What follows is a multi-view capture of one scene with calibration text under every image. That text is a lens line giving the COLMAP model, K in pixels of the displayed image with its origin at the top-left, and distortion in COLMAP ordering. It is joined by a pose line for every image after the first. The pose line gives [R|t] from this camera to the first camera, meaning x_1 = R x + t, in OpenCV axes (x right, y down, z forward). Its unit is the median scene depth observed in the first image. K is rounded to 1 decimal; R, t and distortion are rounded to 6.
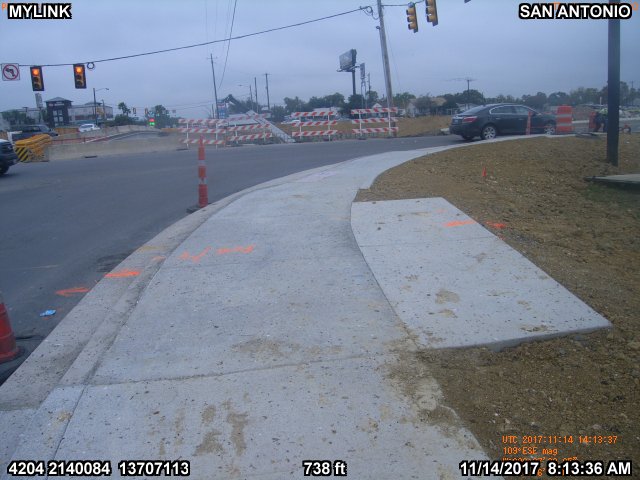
lens RADIAL K [[538.8, 0, 320.0], [0, 538.8, 240.0], [0, 0, 1]] dist [-0.075446, 0.010068]
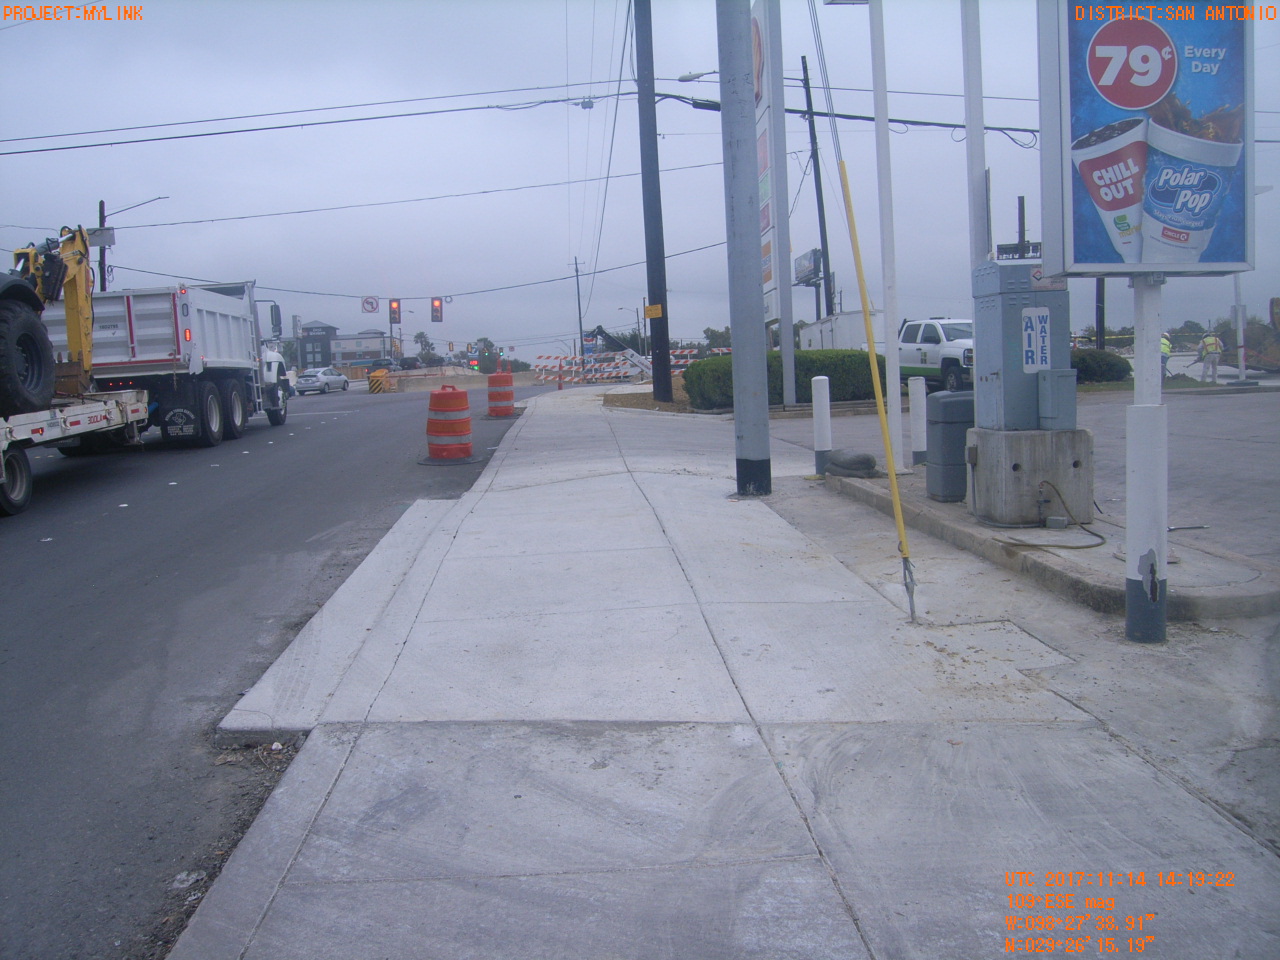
lens RADIAL K [[1077.5, 0, 640.0], [0, 1077.5, 480.0], [0, 0, 1]] dist [-0.075446, 0.010068]
pose [[0.991121, 0.028356, -0.129902, 0.043258], [-0.043475, 0.992405, -0.115072, 0.050431], [0.125653, 0.119698, 0.984827, -0.205365]]
